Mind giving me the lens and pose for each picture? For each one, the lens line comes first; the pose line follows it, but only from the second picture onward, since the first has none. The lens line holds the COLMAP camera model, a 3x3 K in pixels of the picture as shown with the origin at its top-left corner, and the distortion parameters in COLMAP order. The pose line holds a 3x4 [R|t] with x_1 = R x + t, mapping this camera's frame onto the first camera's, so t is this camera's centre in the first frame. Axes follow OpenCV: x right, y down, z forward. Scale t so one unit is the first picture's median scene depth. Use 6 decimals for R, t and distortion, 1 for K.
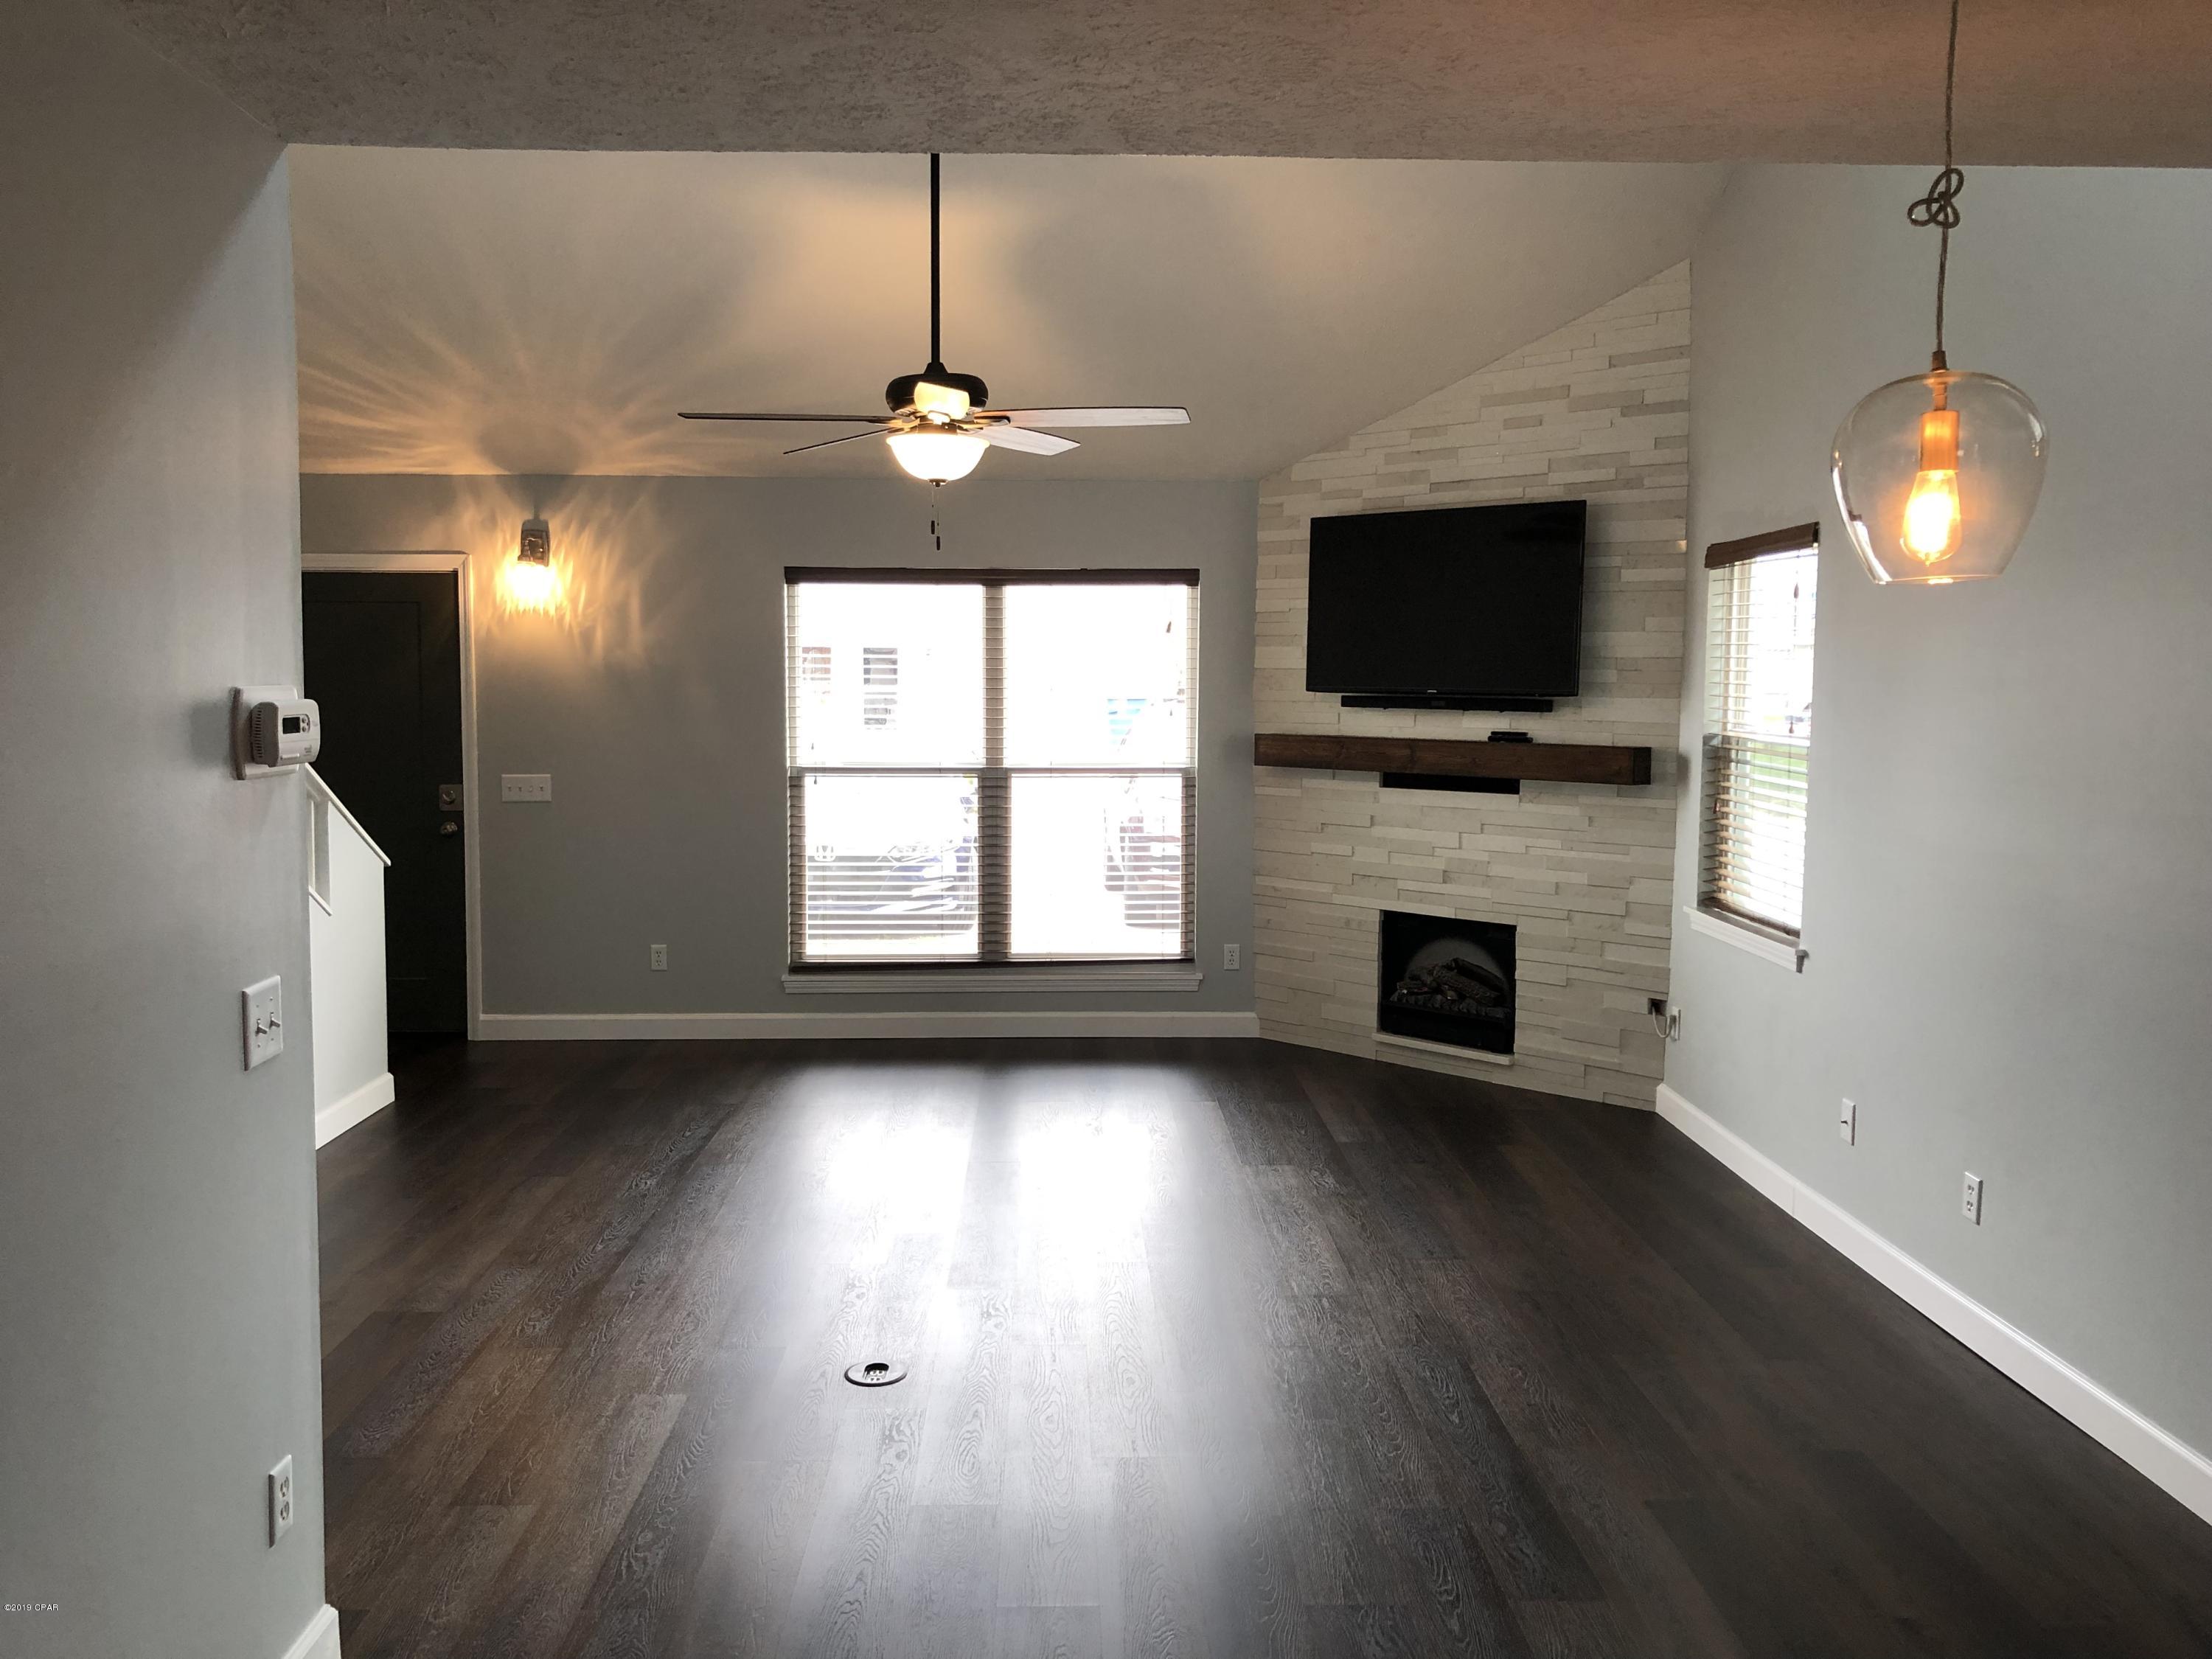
lens RADIAL K [[1796.7, 0, 1115.0], [0, 1796.7, 827.4], [0, 0, 1]] dist [-0.041658, 0.006675]
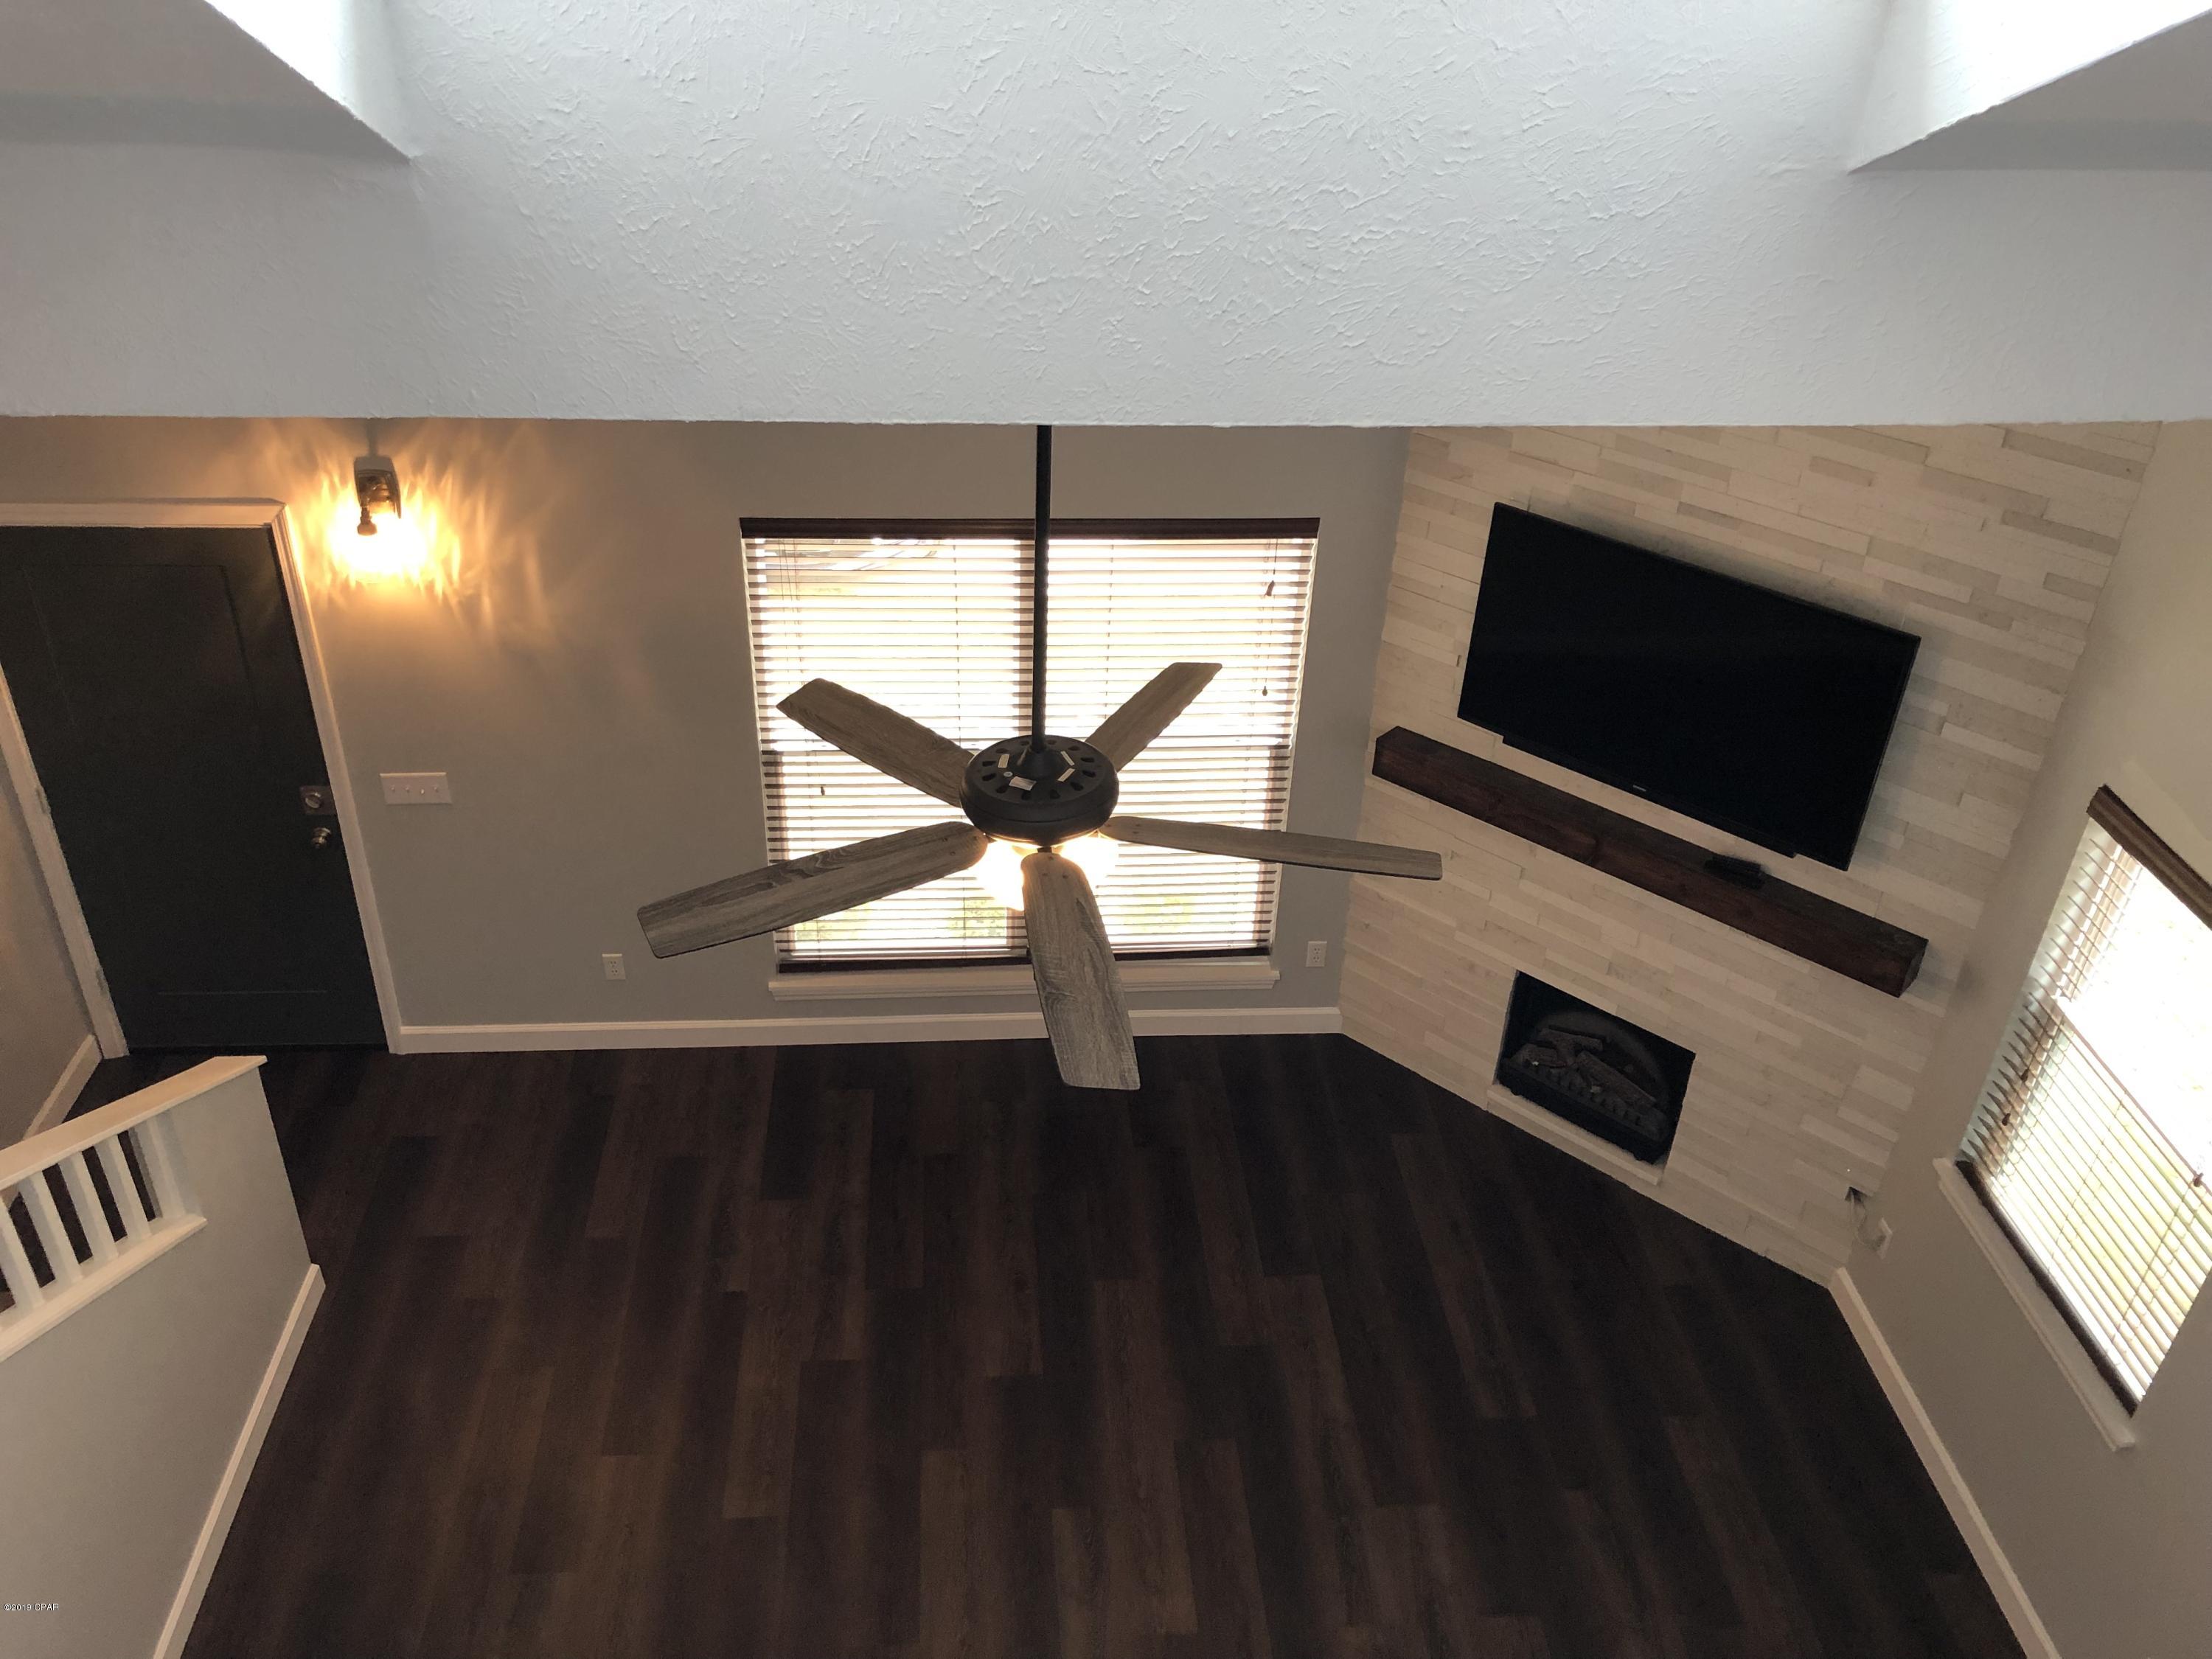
lens RADIAL K [[1796.7, 0, 1093.0], [0, 1796.7, 832.2], [0, 0, 1]] dist [-0.041658, 0.006675]
pose [[0.998860, 0.000202, 0.047743, -0.079329], [-0.022371, 0.885398, 0.464295, -0.368764], [-0.042177, -0.464834, 0.884393, 0.312926]]
